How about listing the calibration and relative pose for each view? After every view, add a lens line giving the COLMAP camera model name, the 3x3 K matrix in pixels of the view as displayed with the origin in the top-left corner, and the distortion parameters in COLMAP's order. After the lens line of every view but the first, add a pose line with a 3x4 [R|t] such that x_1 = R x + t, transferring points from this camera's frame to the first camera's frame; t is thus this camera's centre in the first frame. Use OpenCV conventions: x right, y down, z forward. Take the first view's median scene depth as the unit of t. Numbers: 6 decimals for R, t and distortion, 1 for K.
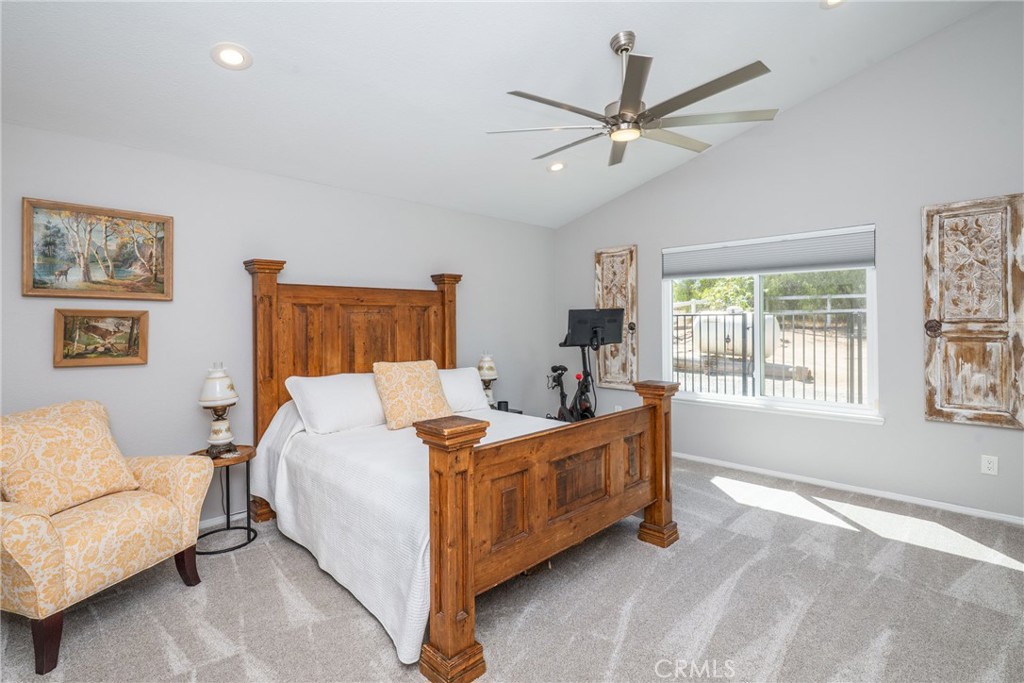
lens RADIAL K [[499.4, 0, 512.0], [0, 499.4, 341.5], [0, 0, 1]] dist [-0.001140, 0.000360]
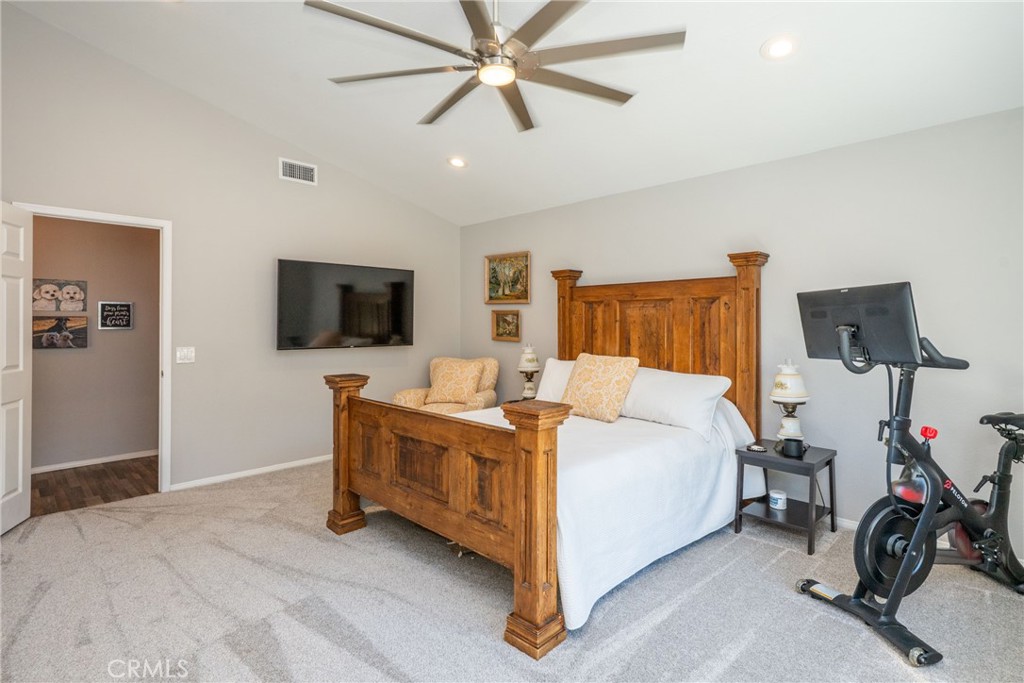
lens RADIAL K [[499.4, 0, 512.0], [0, 499.4, 341.5], [0, 0, 1]] dist [-0.001140, 0.000360]
pose [[0.007201, 0.040421, -0.999157, 0.790042], [-0.046021, 0.998137, 0.040048, -0.018400], [0.998915, 0.045693, 0.009048, 0.798386]]
